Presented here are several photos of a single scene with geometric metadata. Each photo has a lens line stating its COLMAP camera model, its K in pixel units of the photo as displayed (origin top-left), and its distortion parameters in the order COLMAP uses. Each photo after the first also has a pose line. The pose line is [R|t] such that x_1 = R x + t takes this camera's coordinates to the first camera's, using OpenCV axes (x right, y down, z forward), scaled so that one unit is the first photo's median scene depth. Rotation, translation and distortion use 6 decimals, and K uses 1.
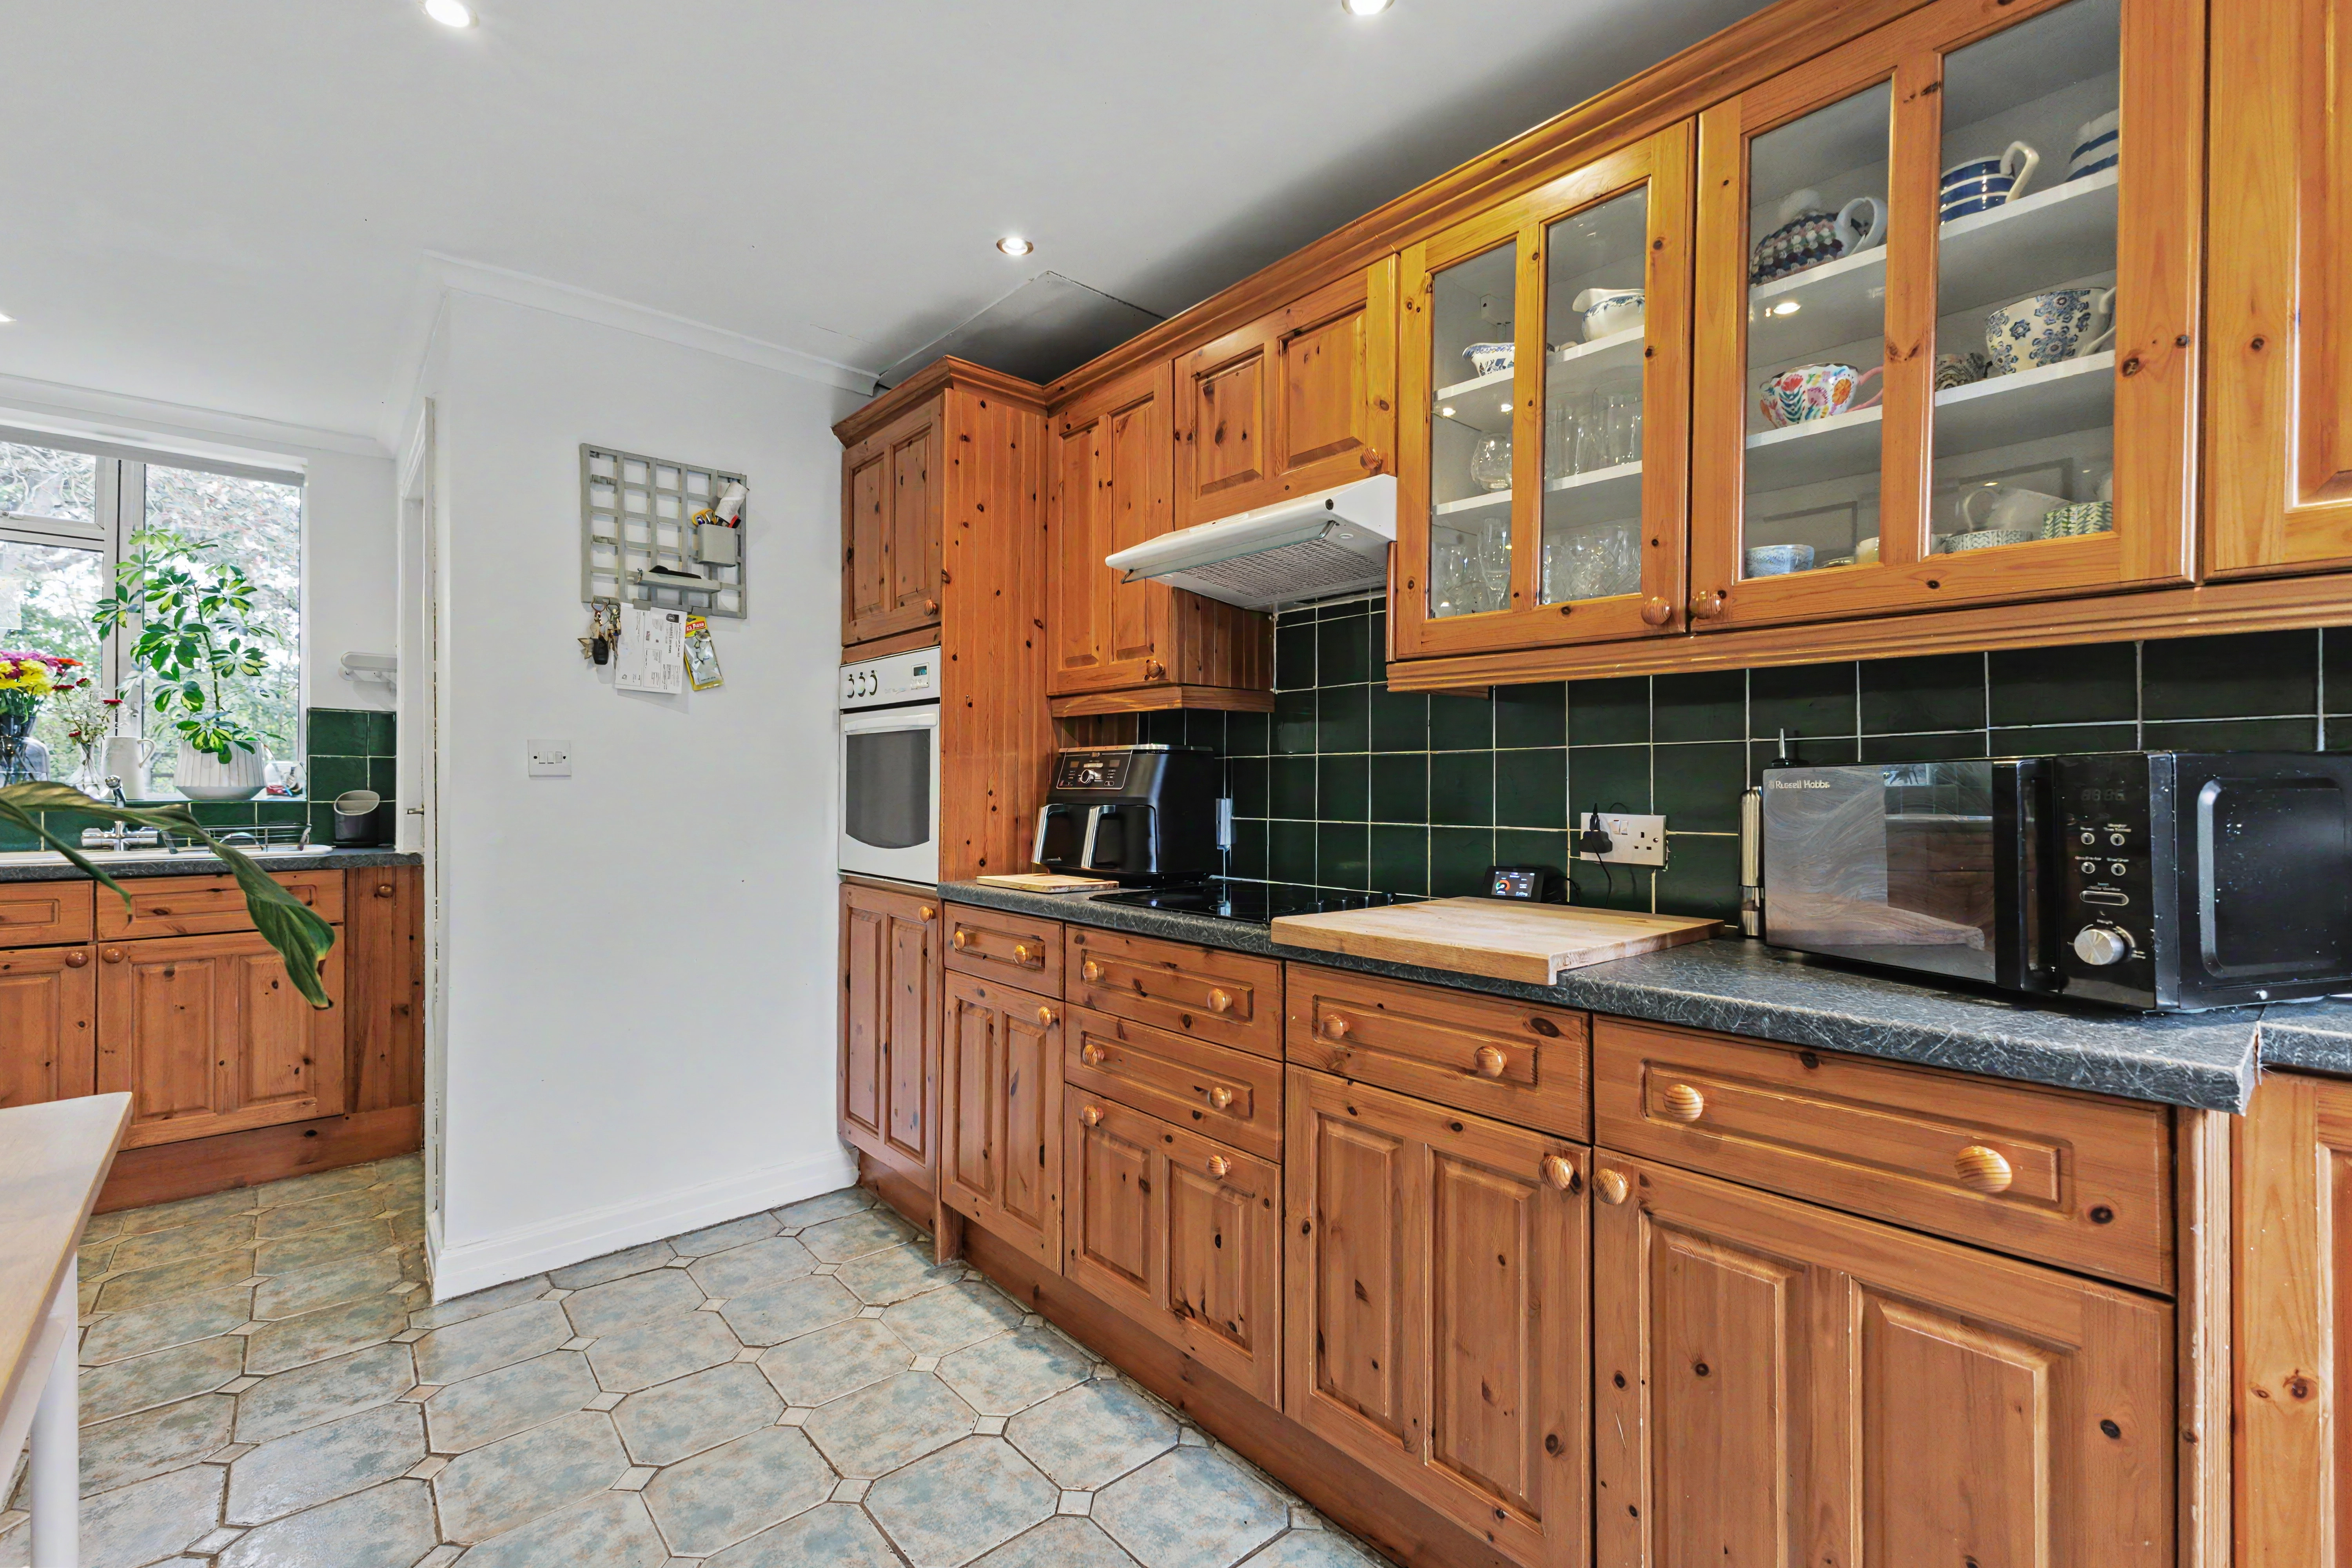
lens RADIAL K [[1017.3, 0, 1178.2], [0, 1017.3, 781.0], [0, 0, 1]] dist [0.013392, -0.000446]
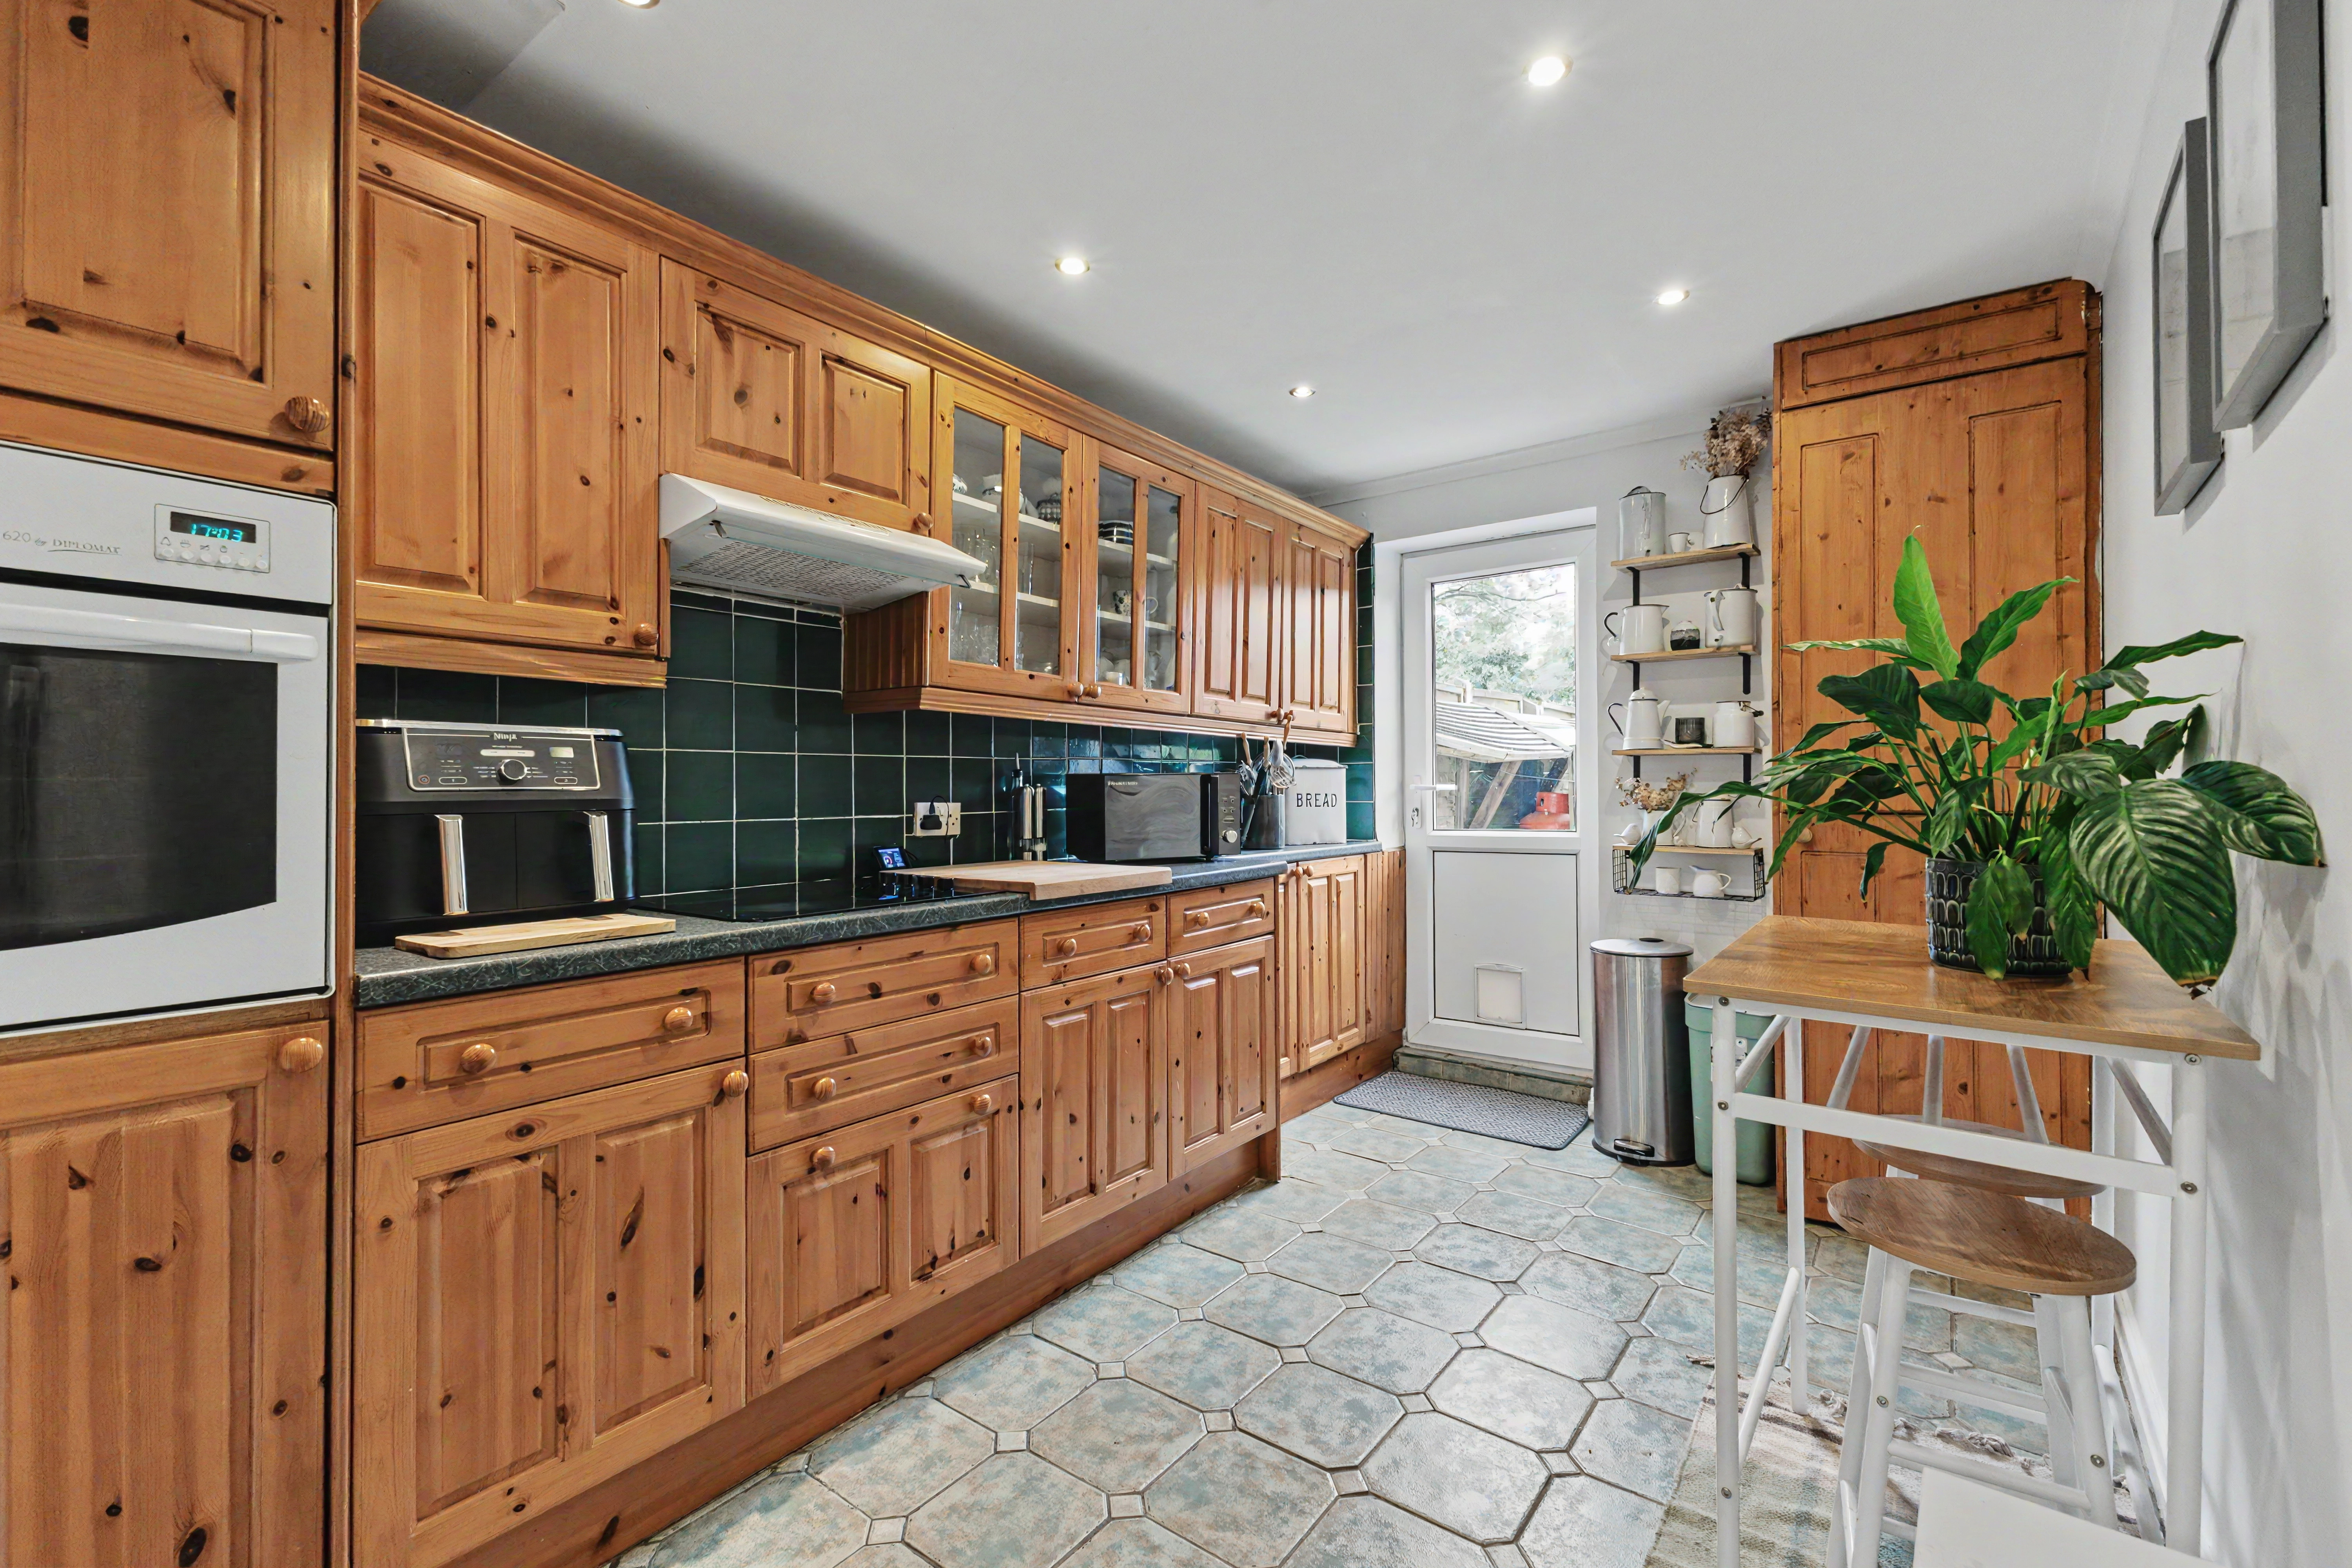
lens RADIAL K [[1017.3, 0, 1178.0], [0, 1017.3, 782.4], [0, 0, 1]] dist [0.013392, -0.000446]
pose [[-0.204130, 0.004040, 0.978935, -1.029388], [0.000749, 0.999992, -0.003971, 0.008118], [-0.978943, -0.000078, -0.204132, 0.896637]]
